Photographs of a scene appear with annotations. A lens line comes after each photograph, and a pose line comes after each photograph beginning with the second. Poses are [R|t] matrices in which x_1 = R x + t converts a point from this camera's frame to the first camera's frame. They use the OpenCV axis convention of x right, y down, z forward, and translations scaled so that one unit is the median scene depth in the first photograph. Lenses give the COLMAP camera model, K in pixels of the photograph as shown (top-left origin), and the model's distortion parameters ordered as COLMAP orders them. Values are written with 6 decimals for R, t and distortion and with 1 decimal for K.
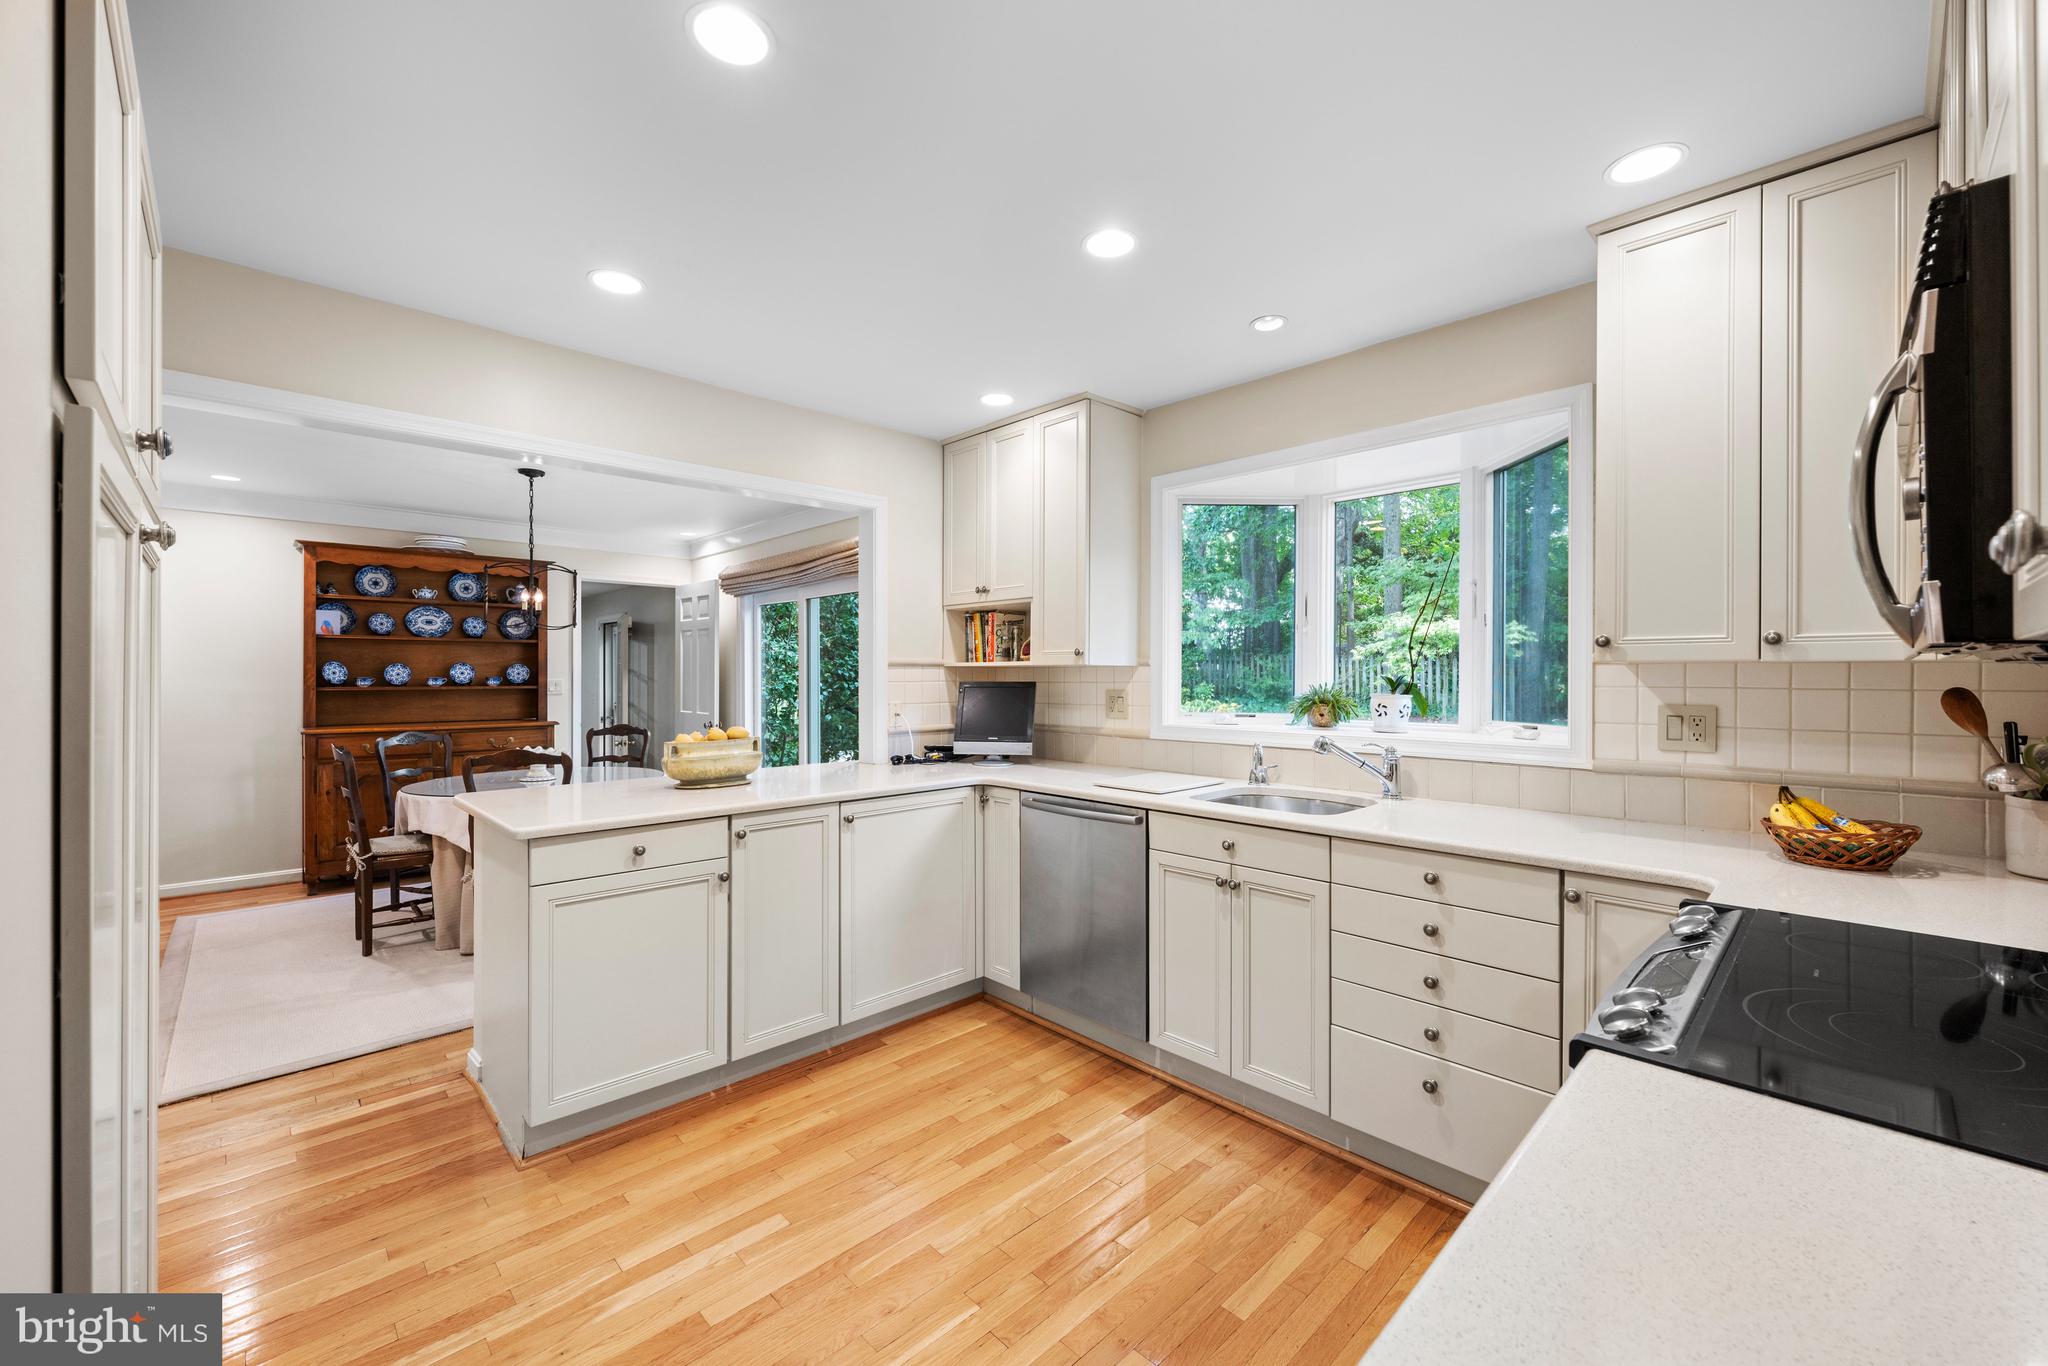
lens RADIAL K [[814.3, 0, 1032.5], [0, 814.3, 680.4], [0, 0, 1]] dist [-0.005562, 0.000201]
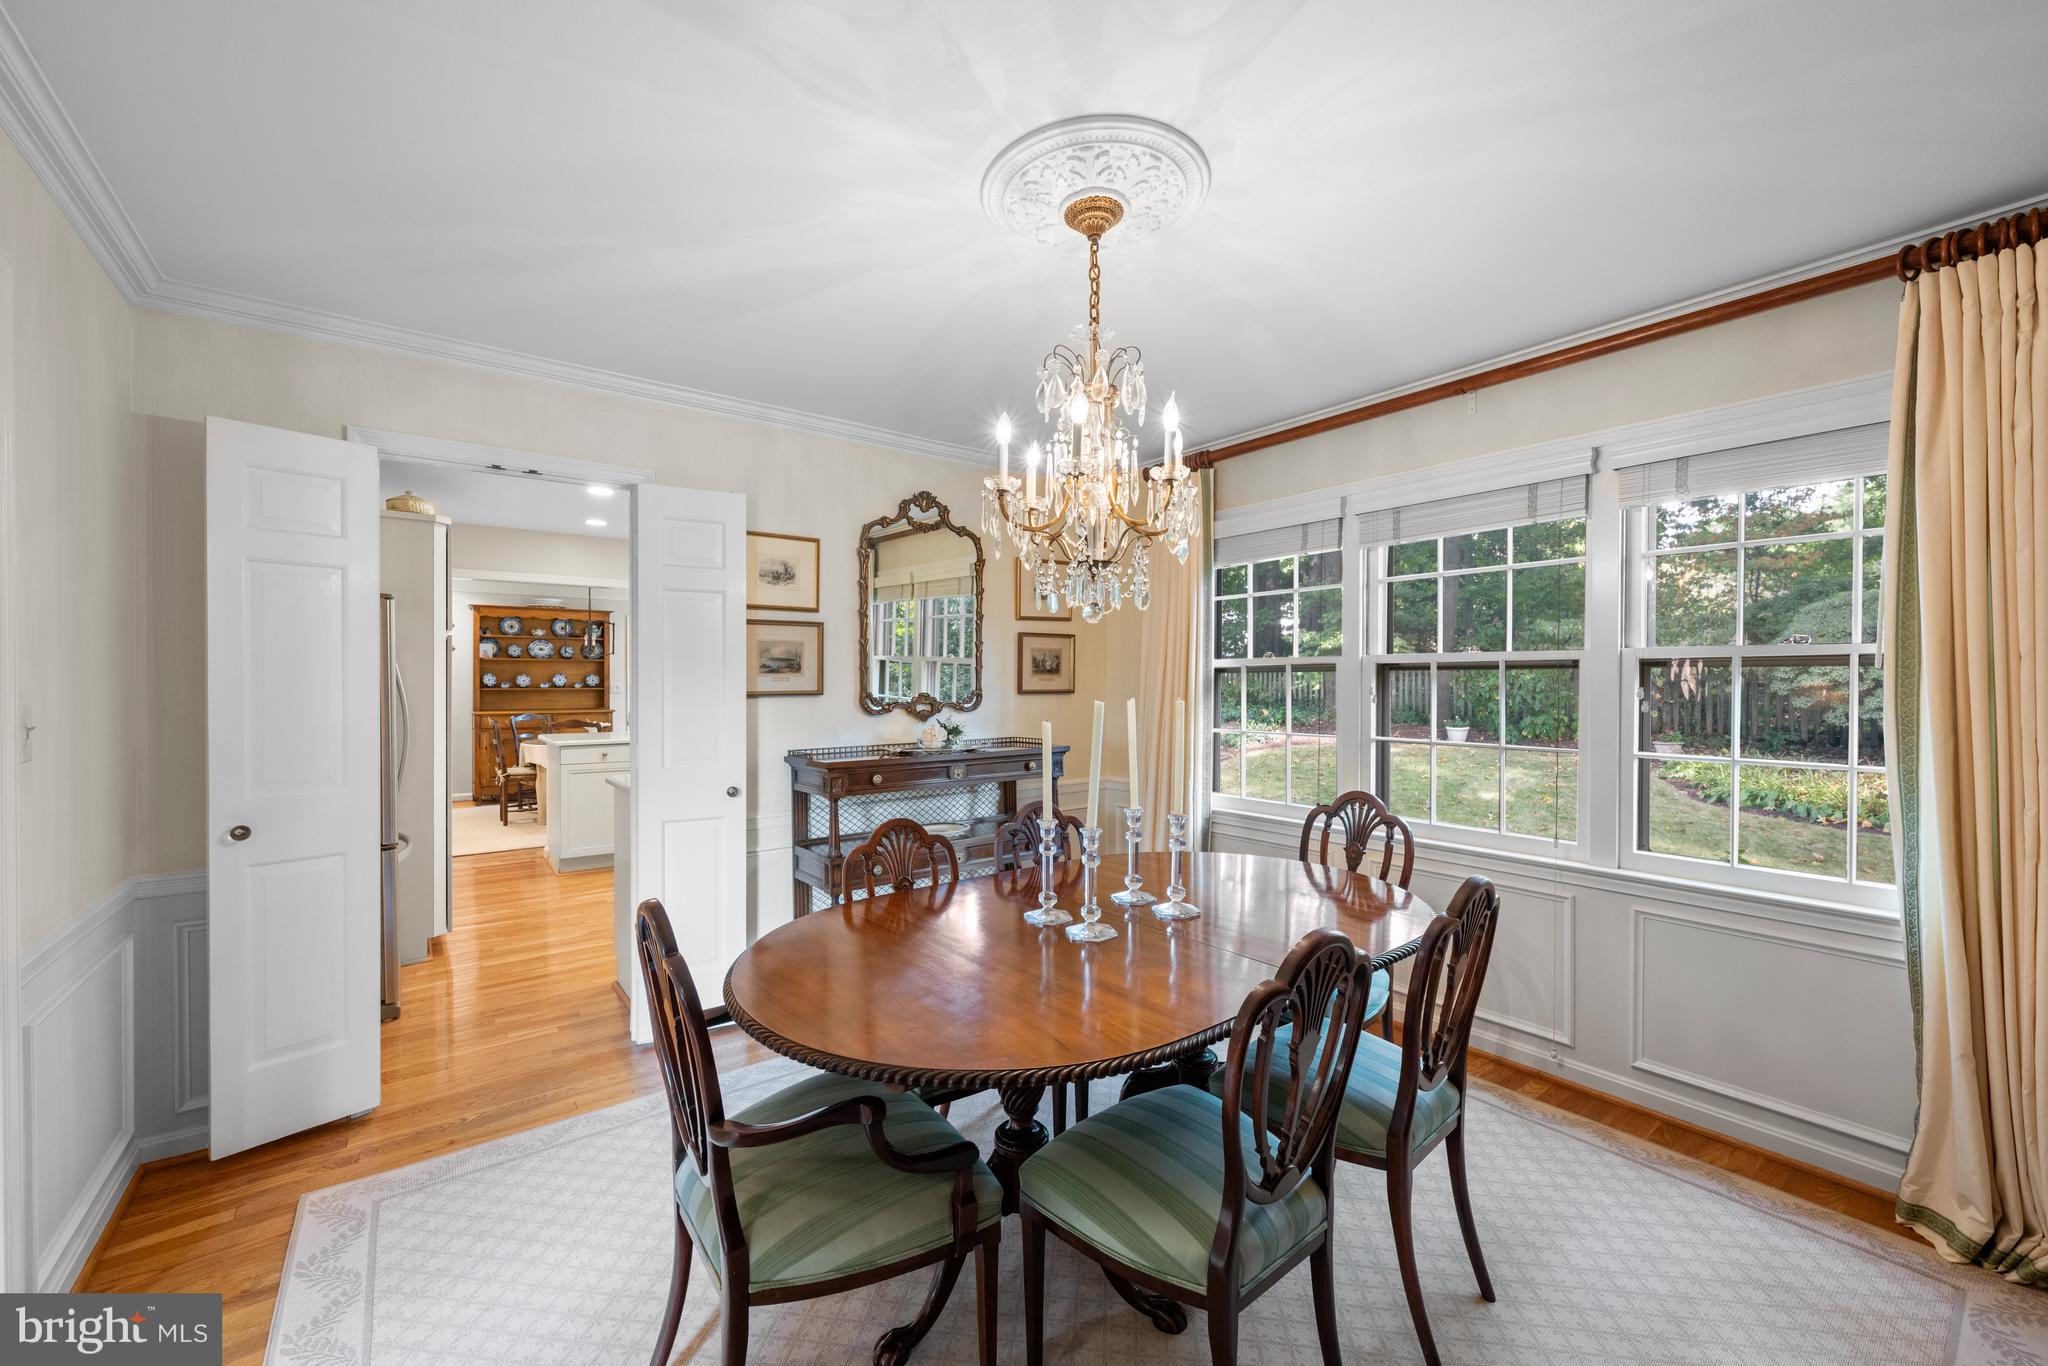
lens RADIAL K [[814.3, 0, 1027.0], [0, 814.3, 688.6], [0, 0, 1]] dist [-0.005562, 0.000201]
pose [[0.992364, 0.002729, -0.123310, 0.761249], [-0.002124, 0.999985, 0.005037, -0.003146], [0.123322, -0.004737, 0.992355, -0.896799]]
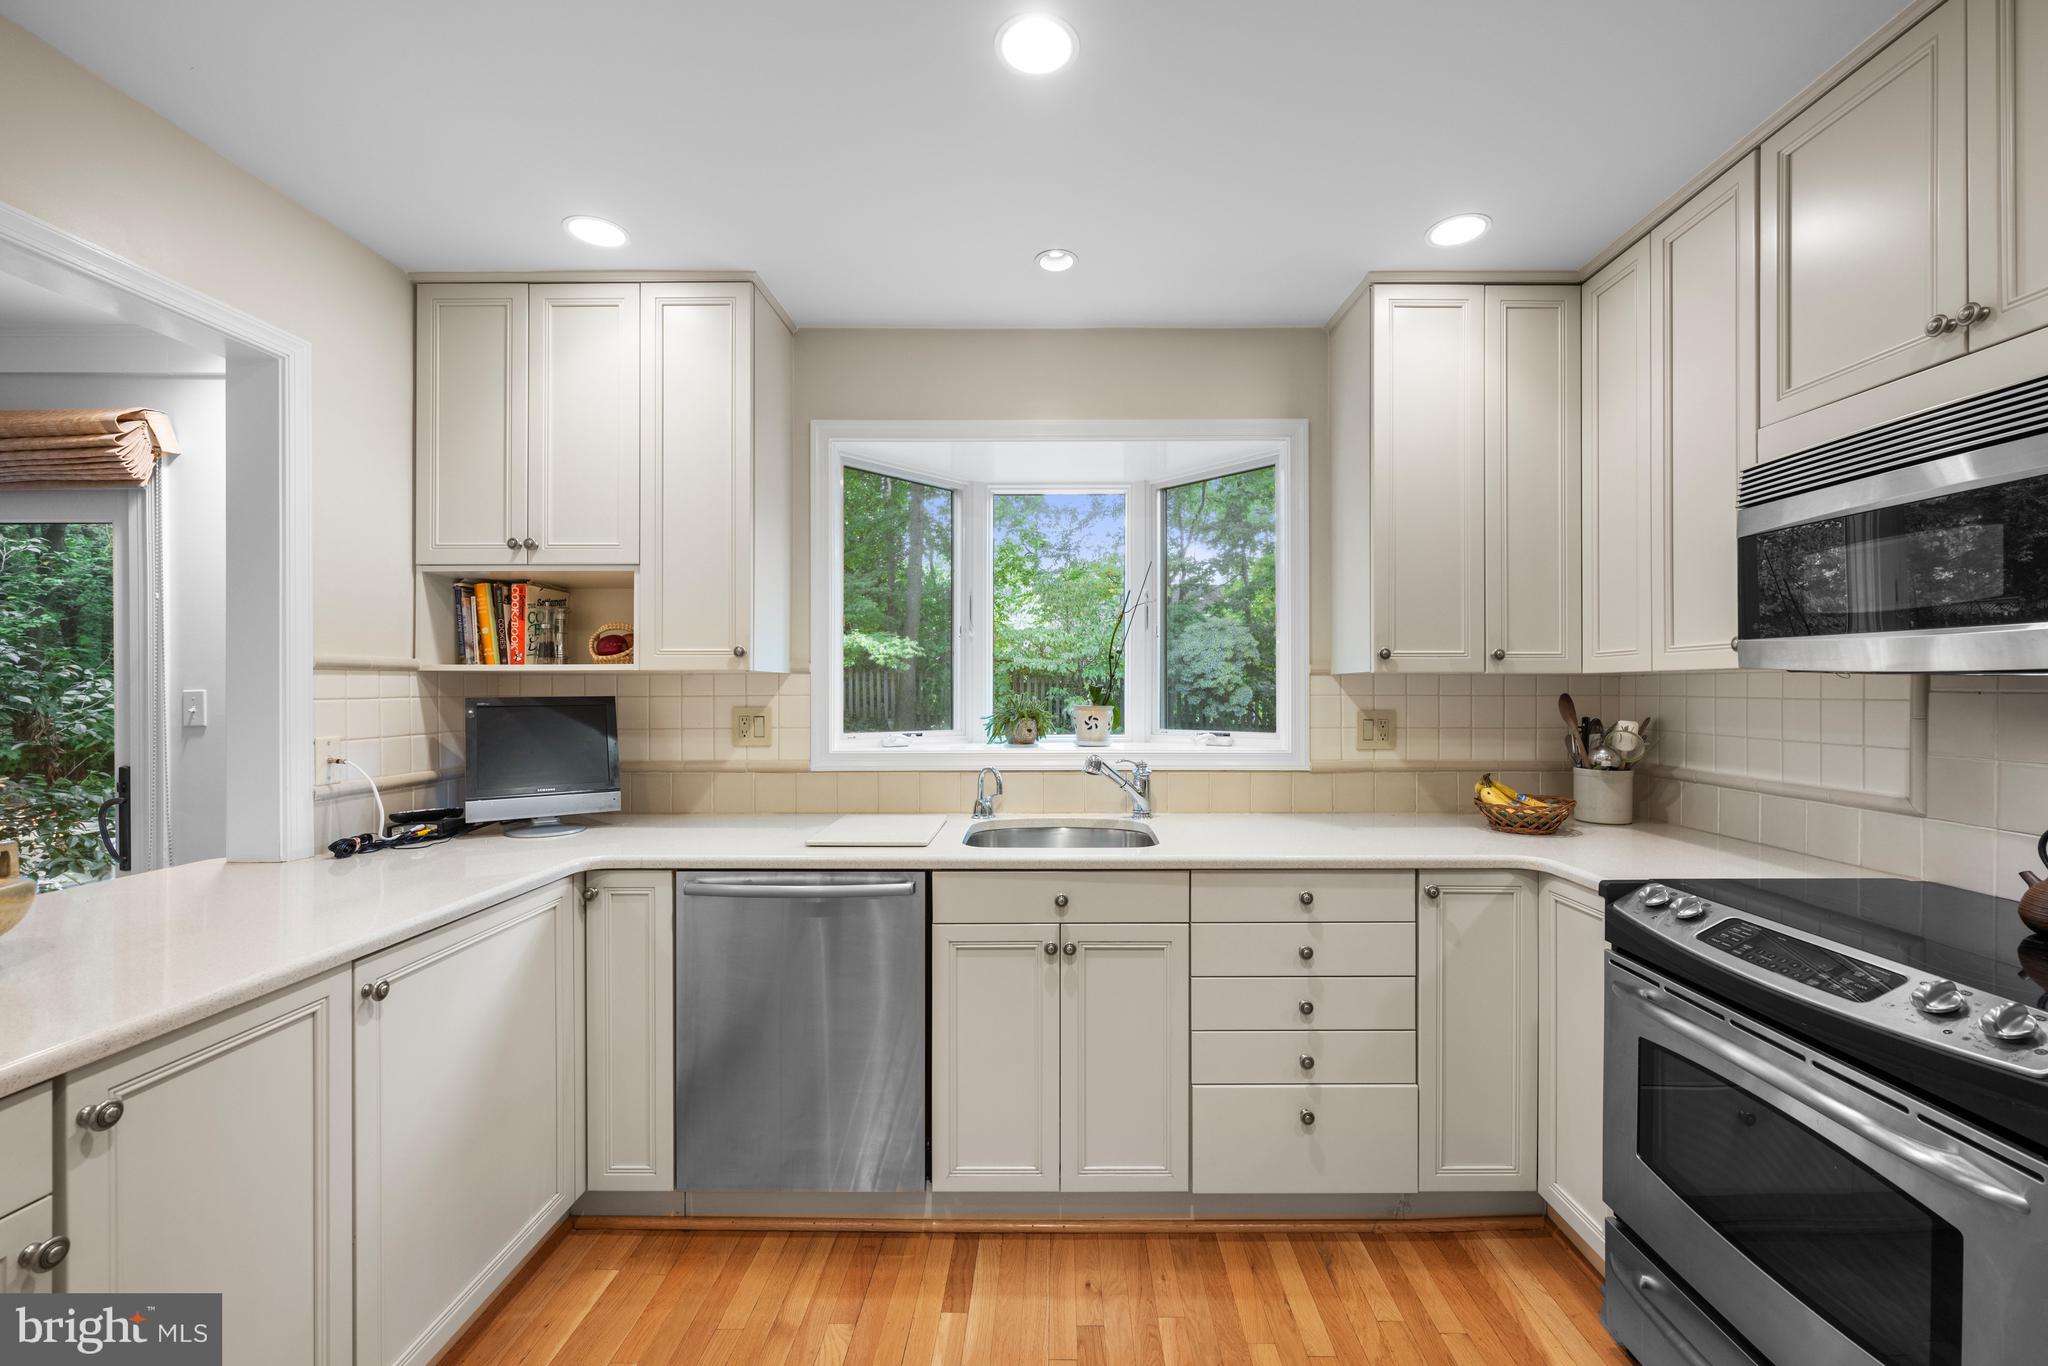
lens RADIAL K [[814.3, 0, 1016.1], [0, 814.3, 689.6], [0, 0, 1]] dist [-0.005562, 0.000201]
pose [[0.699188, -0.003754, 0.714928, -0.267872], [0.006380, 0.999979, -0.000989, -0.001073], [-0.714909, 0.005252, 0.699198, 0.362888]]
